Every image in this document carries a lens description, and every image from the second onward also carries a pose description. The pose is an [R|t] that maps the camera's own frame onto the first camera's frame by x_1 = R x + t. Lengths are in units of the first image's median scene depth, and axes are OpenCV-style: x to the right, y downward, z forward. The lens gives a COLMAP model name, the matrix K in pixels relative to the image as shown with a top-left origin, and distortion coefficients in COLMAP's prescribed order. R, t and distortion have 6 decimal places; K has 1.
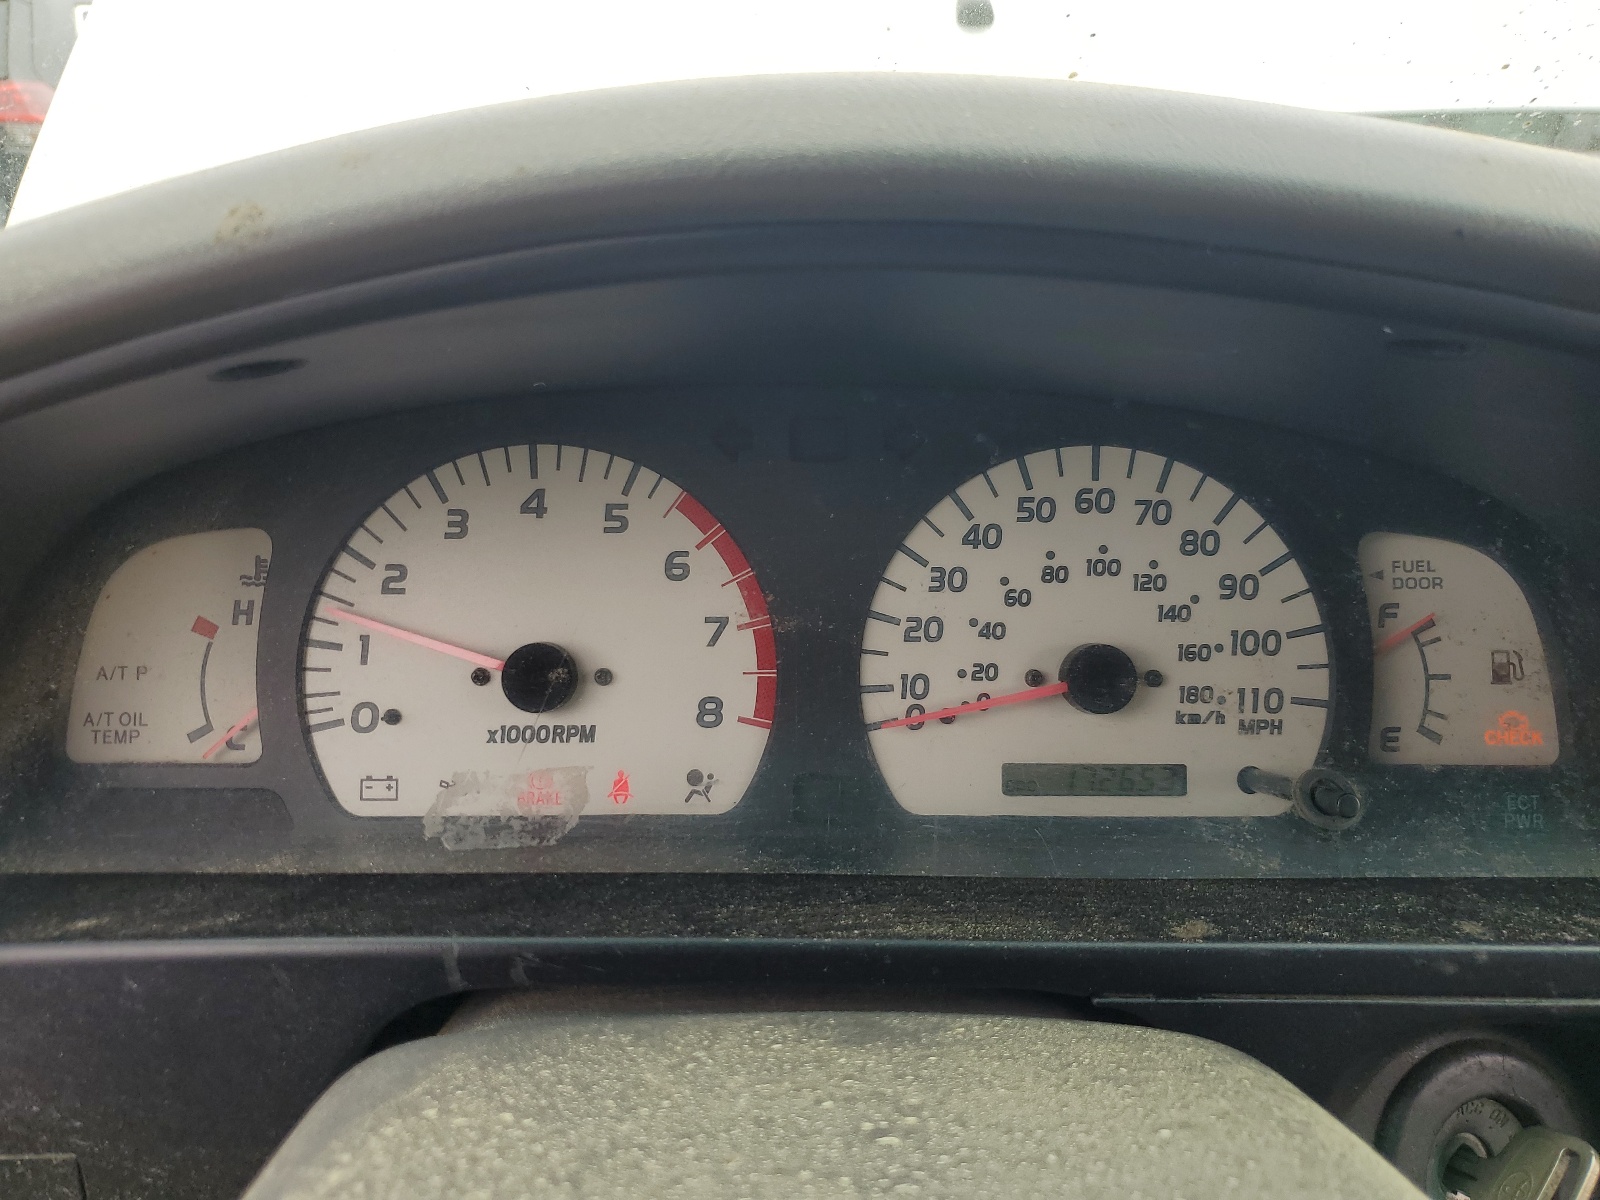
lens RADIAL K [[1239.9, 0, 800.0], [0, 1239.9, 600.0], [0, 0, 1]] dist [0.007524, 0.001859]
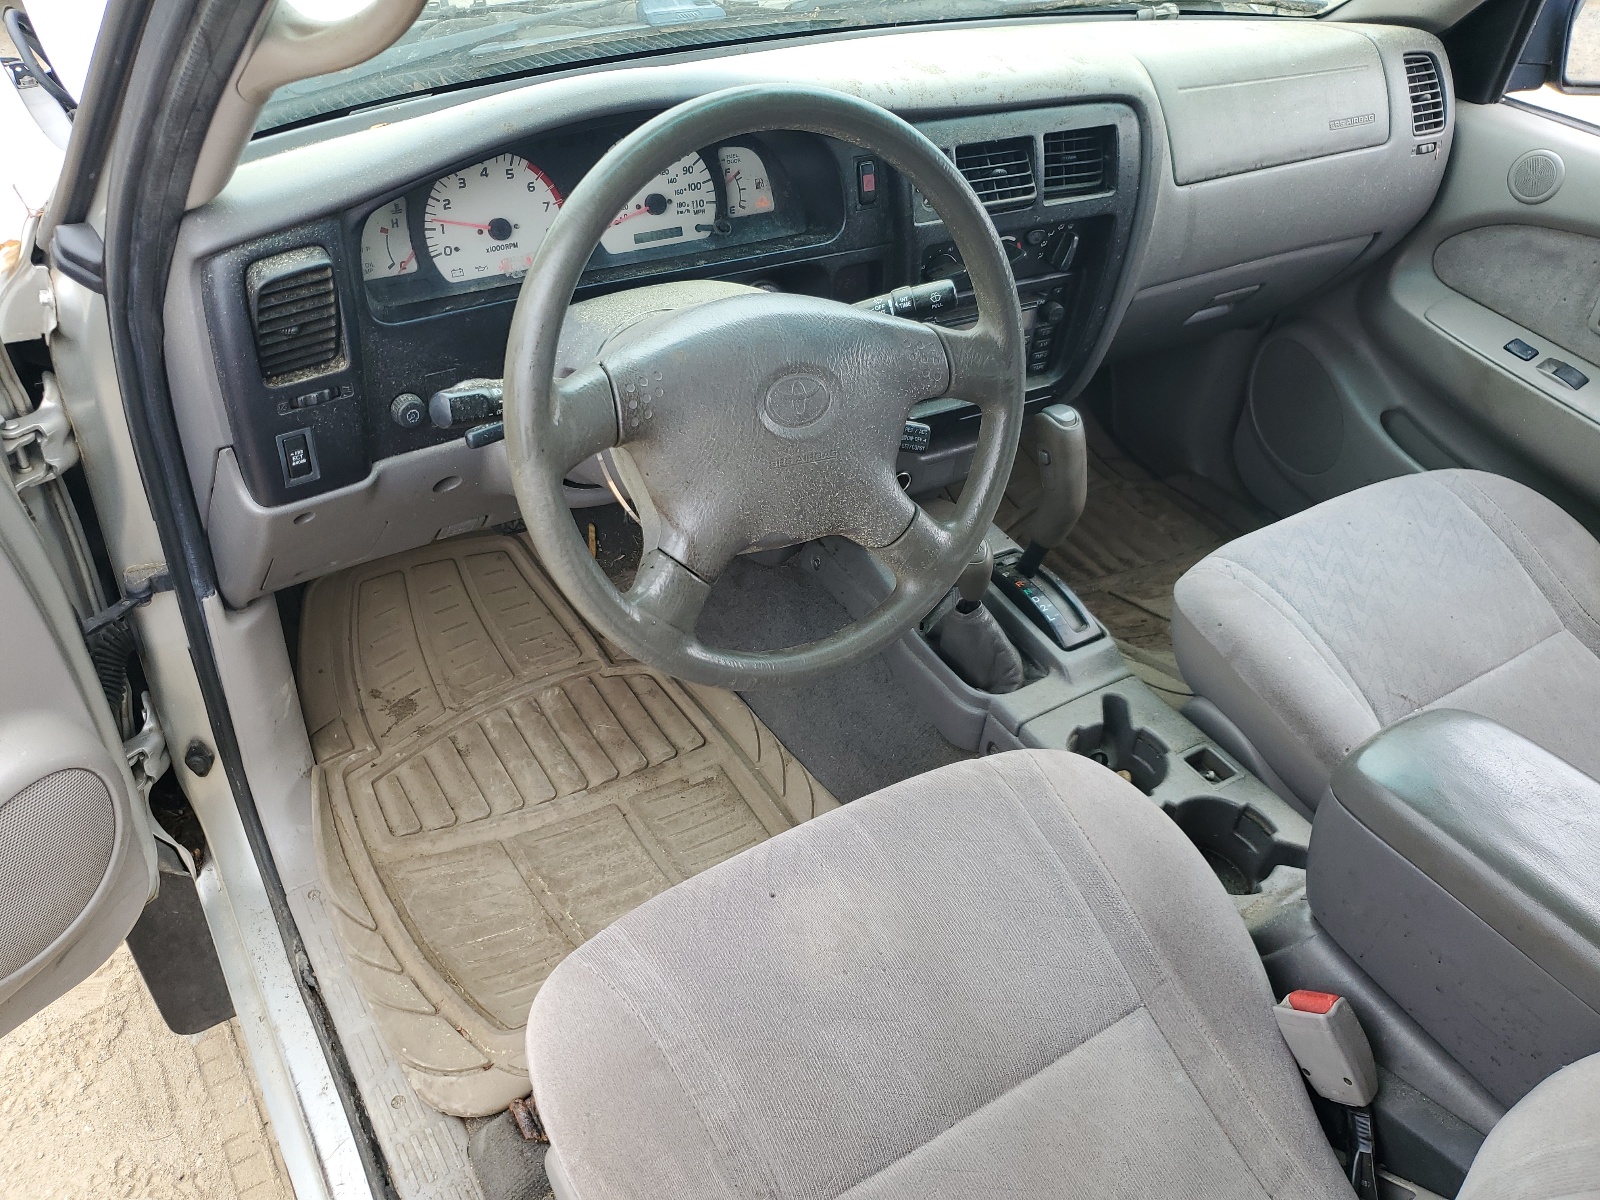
lens RADIAL K [[1209.6, 0, 800.0], [0, 1209.6, 600.0], [0, 0, 1]] dist [-0.048983, -0.000988]
pose [[0.849025, -0.288067, 0.442916, -1.180139], [0.098064, 0.909646, 0.403643, -0.237584], [-0.519173, -0.299269, 0.800561, -2.136810]]
